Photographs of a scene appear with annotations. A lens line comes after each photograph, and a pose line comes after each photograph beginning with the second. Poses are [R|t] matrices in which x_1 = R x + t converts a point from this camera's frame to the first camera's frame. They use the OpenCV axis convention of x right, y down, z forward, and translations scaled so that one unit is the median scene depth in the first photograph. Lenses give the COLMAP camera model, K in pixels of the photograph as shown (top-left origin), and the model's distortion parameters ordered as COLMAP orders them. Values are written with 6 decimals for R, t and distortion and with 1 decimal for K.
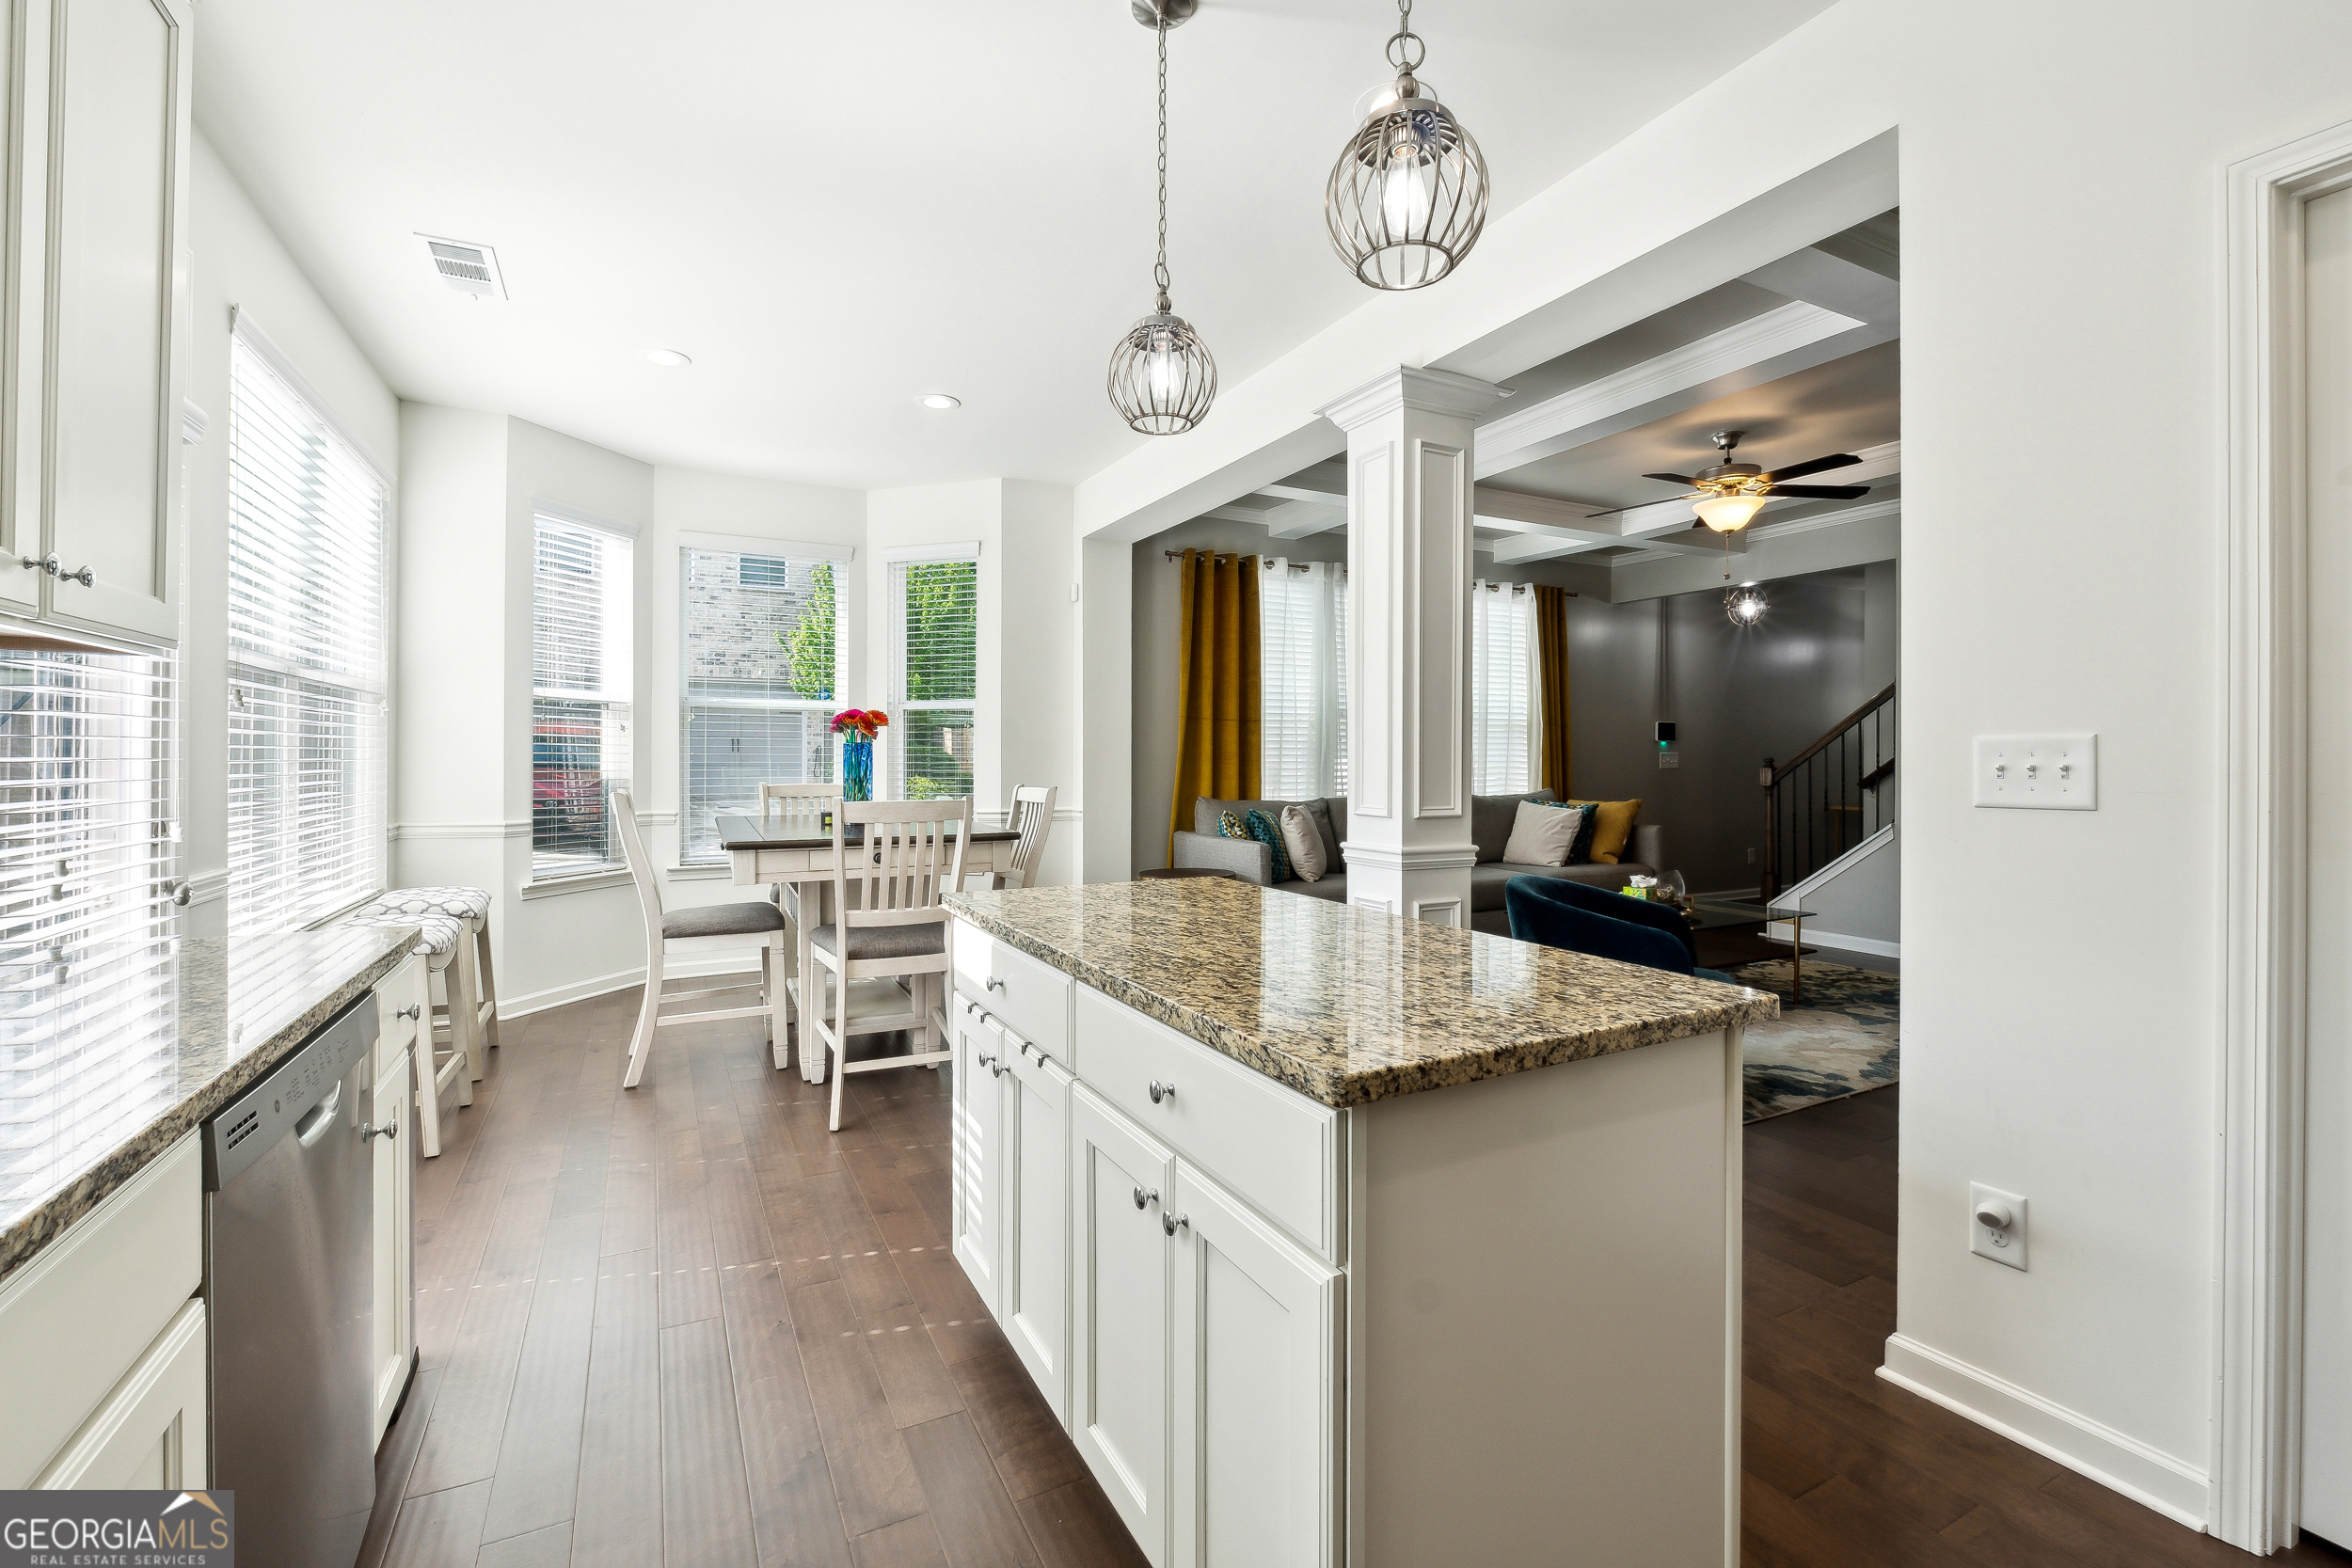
lens RADIAL K [[1012.6, 0, 1174.8], [0, 1012.6, 752.5], [0, 0, 1]] dist [-0.001905, 0.000247]
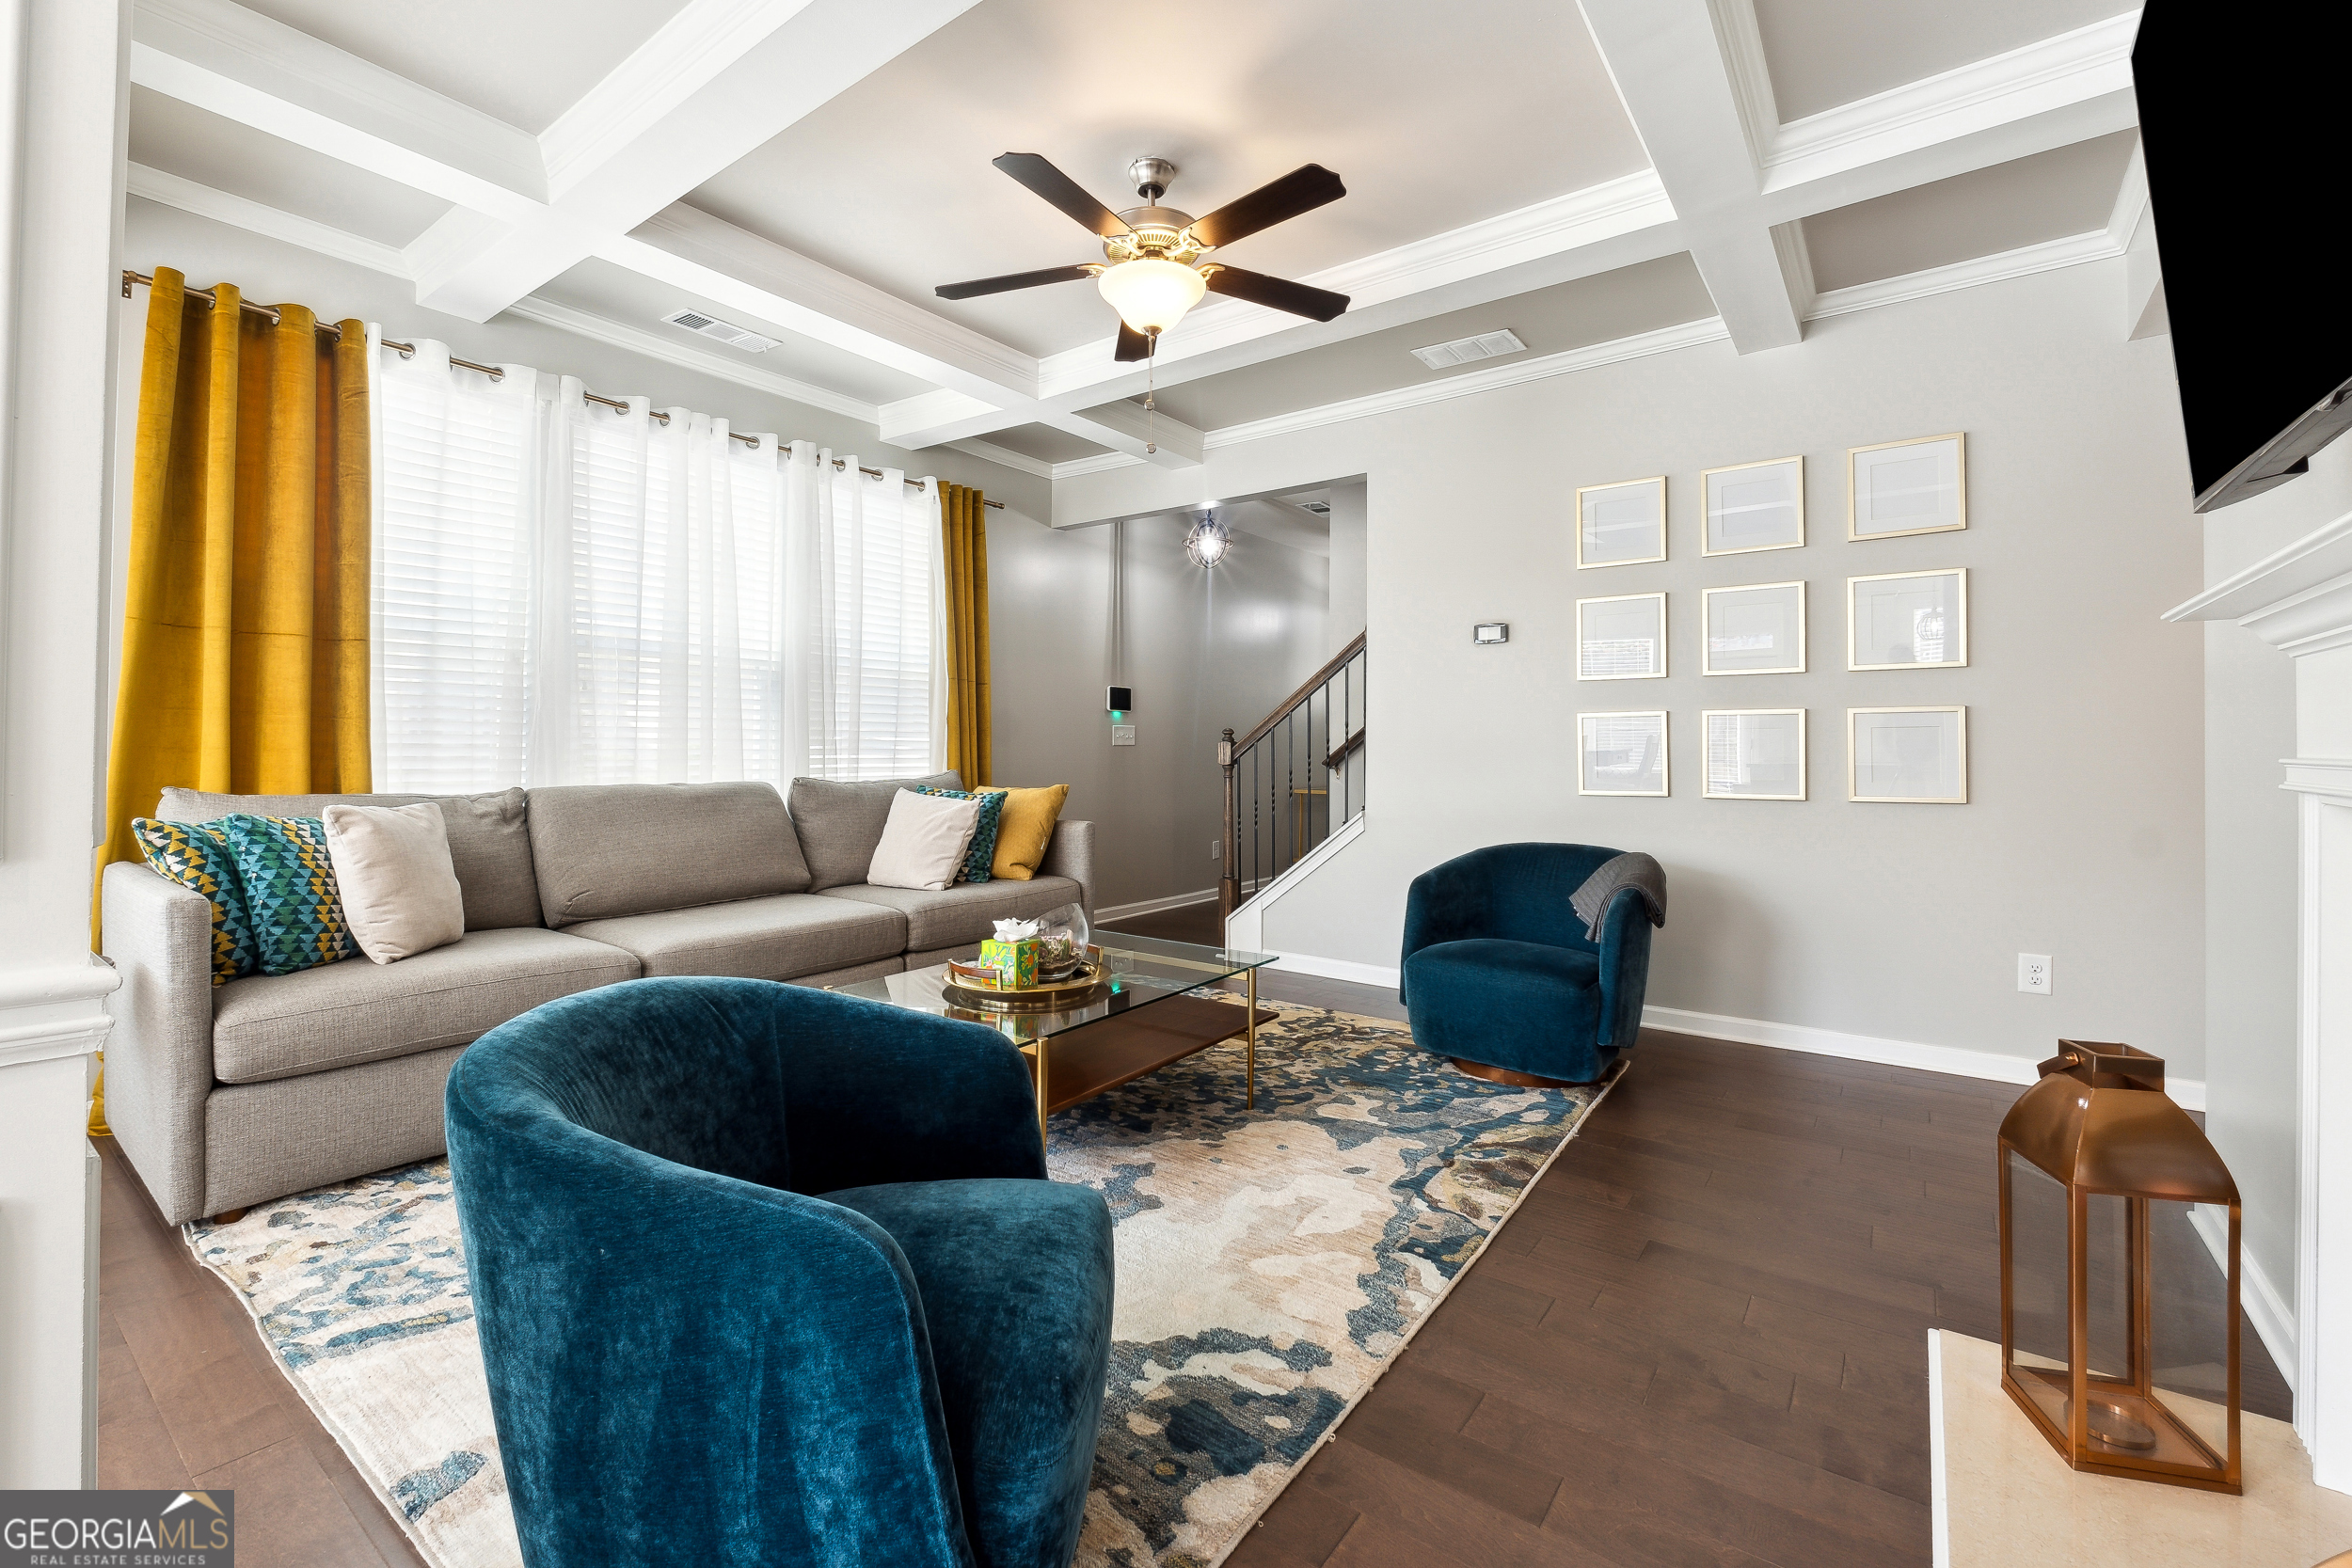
lens RADIAL K [[997.8, 0, 1170.1], [0, 997.8, 735.3], [0, 0, 1]] dist [-0.002881, -0.000288]
pose [[0.898763, 0.009336, 0.438335, 0.225026], [-0.005417, 0.999933, -0.010191, 0.019073], [-0.438401, 0.006785, 0.898754, 0.352590]]
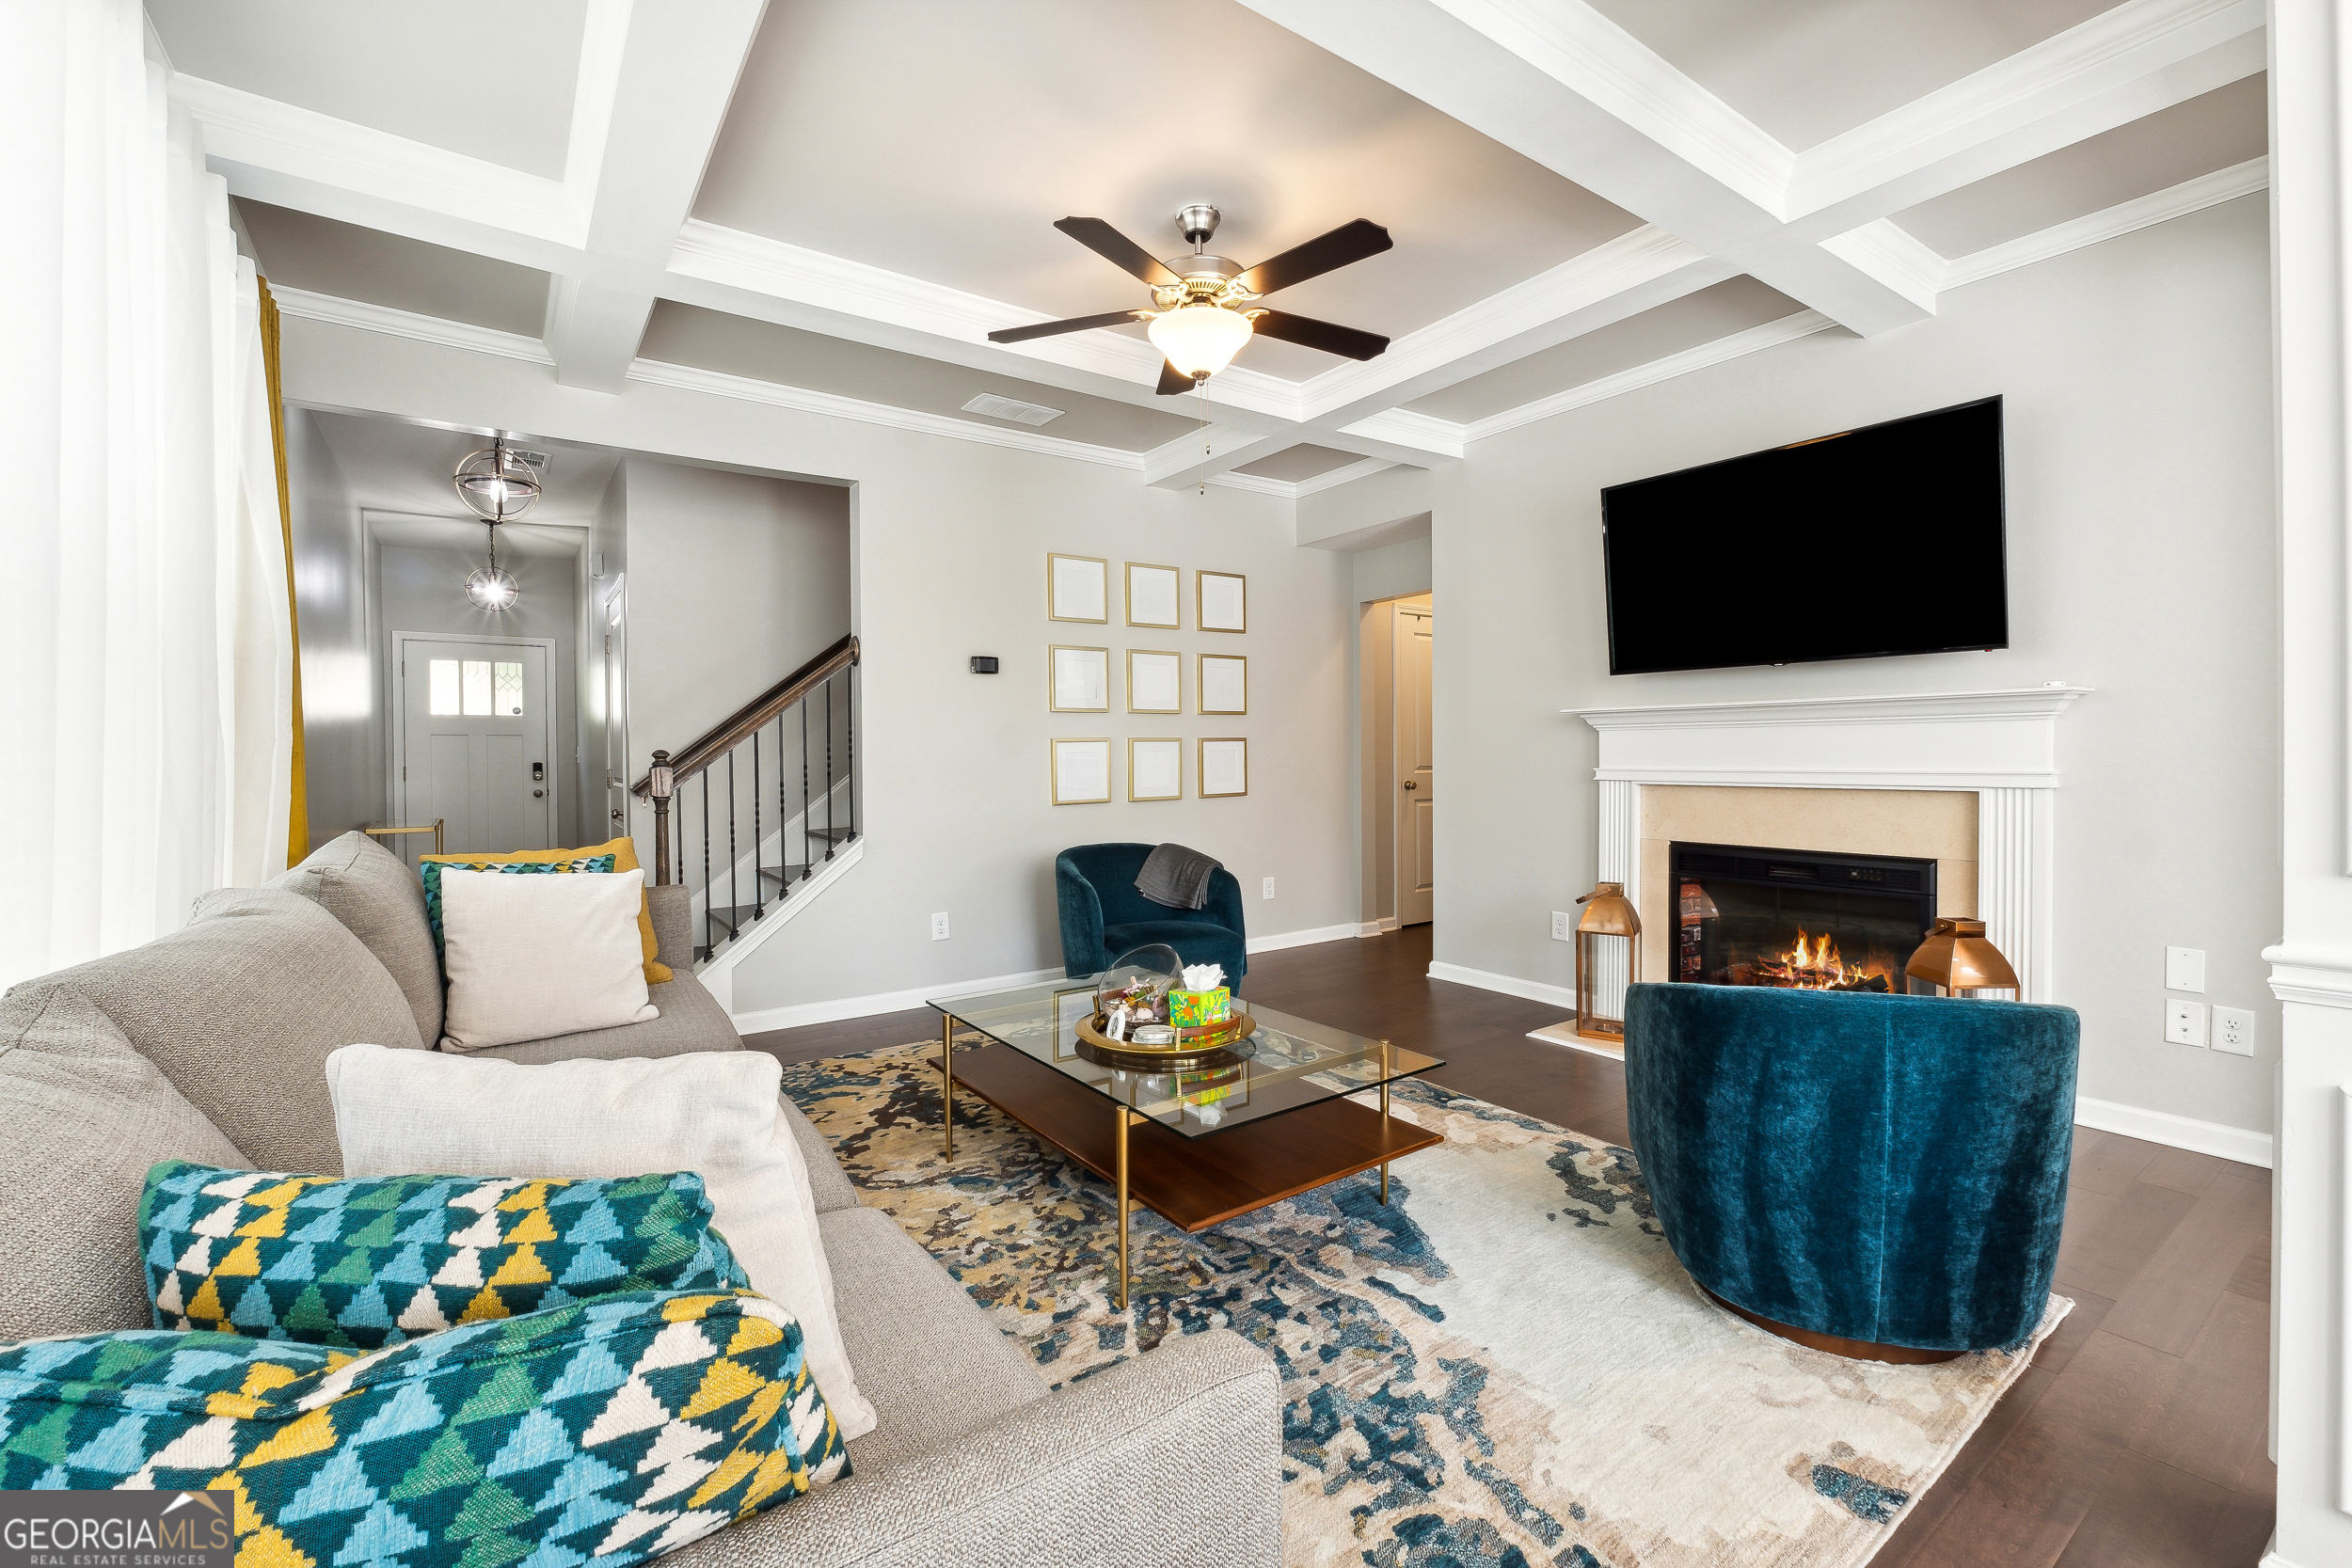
lens RADIAL K [[981.9, 0, 1169.2], [0, 981.9, 761.0], [0, 0, 1]] dist [-0.010023, 0.000169]
pose [[-0.132233, -0.010007, 0.991168, -0.037935], [0.007511, 0.999910, 0.011098, 0.006556], [-0.991190, 0.008912, -0.132146, 0.833660]]
